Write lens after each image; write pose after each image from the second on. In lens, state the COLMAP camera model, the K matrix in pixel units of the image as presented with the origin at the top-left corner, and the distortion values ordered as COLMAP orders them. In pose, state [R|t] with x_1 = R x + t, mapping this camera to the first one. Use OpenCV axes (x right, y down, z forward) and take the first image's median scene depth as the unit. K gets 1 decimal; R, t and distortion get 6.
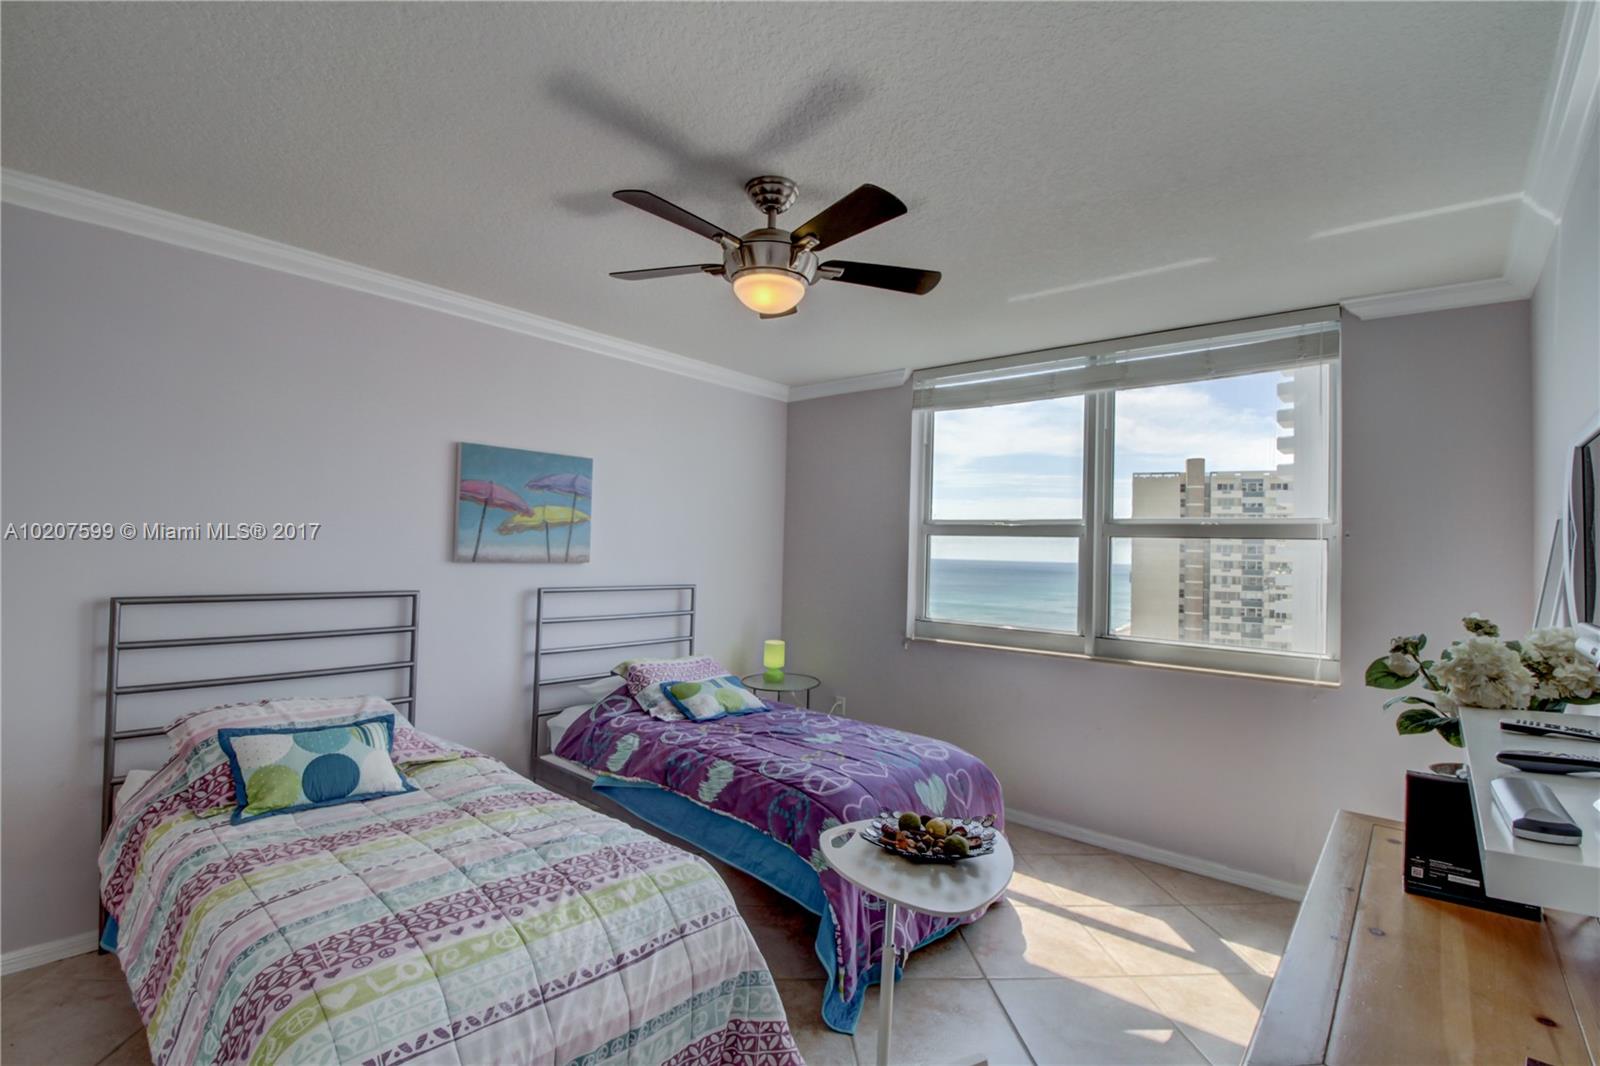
lens RADIAL K [[756.2, 0, 797.8], [0, 756.2, 538.3], [0, 0, 1]] dist [-0.002291, -0.002254]
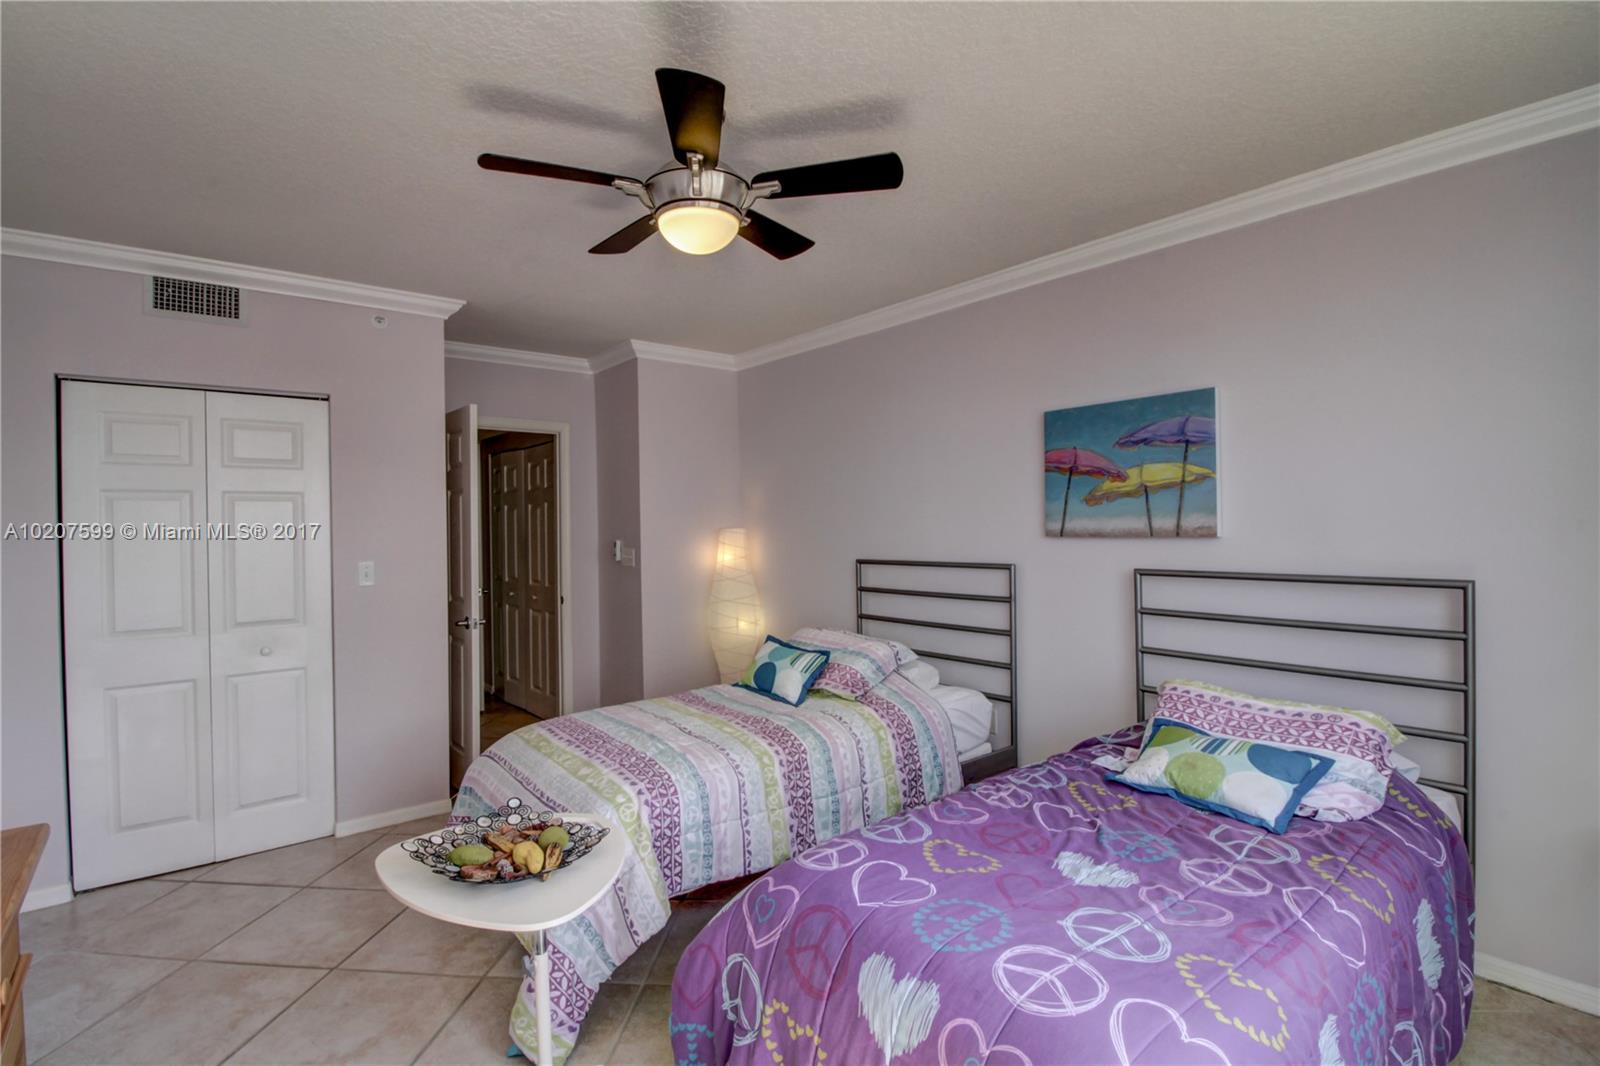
lens RADIAL K [[756.2, 0, 801.0], [0, 756.2, 528.5], [0, 0, 1]] dist [-0.002291, -0.002254]
pose [[-0.176128, -0.026918, -0.983999, 0.531224], [0.018248, 0.999365, -0.030605, 0.043005], [0.984198, -0.023346, -0.175525, 0.828740]]
